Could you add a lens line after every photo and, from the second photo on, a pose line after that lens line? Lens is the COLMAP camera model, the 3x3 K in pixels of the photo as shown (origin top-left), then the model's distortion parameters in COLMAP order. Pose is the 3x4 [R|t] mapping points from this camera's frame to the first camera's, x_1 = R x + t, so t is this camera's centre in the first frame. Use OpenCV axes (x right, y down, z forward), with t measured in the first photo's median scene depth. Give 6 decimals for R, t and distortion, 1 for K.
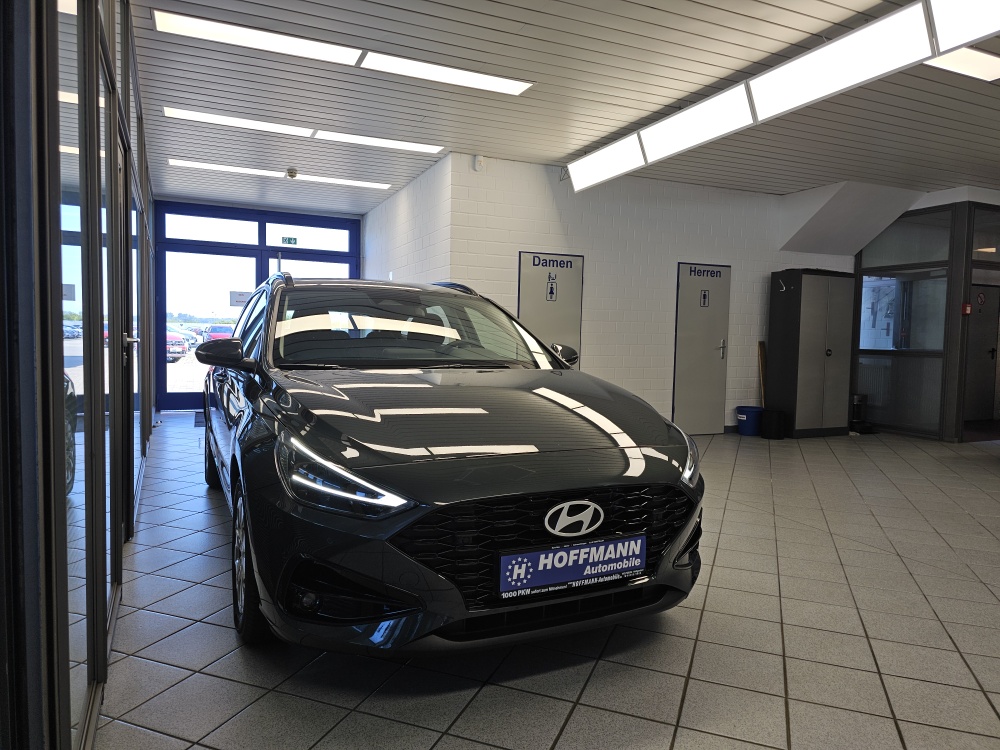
lens RADIAL K [[684.1, 0, 504.3], [0, 684.1, 385.8], [0, 0, 1]] dist [0.046614, -0.057878]
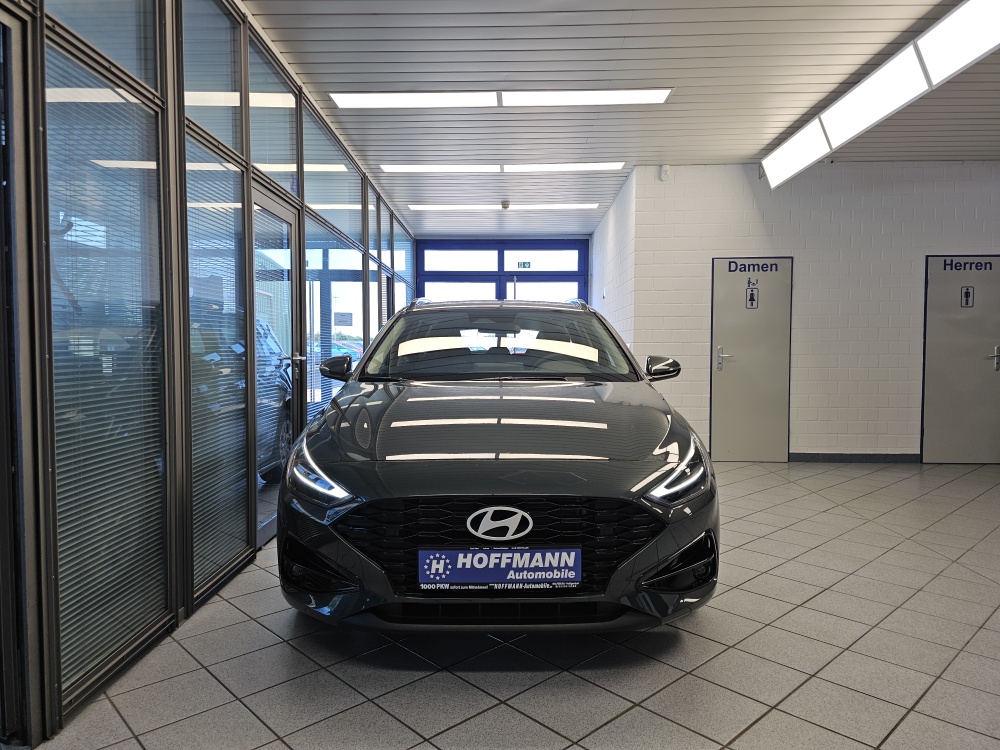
lens RADIAL K [[684.1, 0, 492.6], [0, 684.1, 384.2], [0, 0, 1]] dist [0.046614, -0.057878]
pose [[0.896273, 0.000844, -0.443503, 0.217795], [-0.011023, 0.999732, -0.020375, 0.000845], [0.443366, 0.023151, 0.896041, 0.020296]]
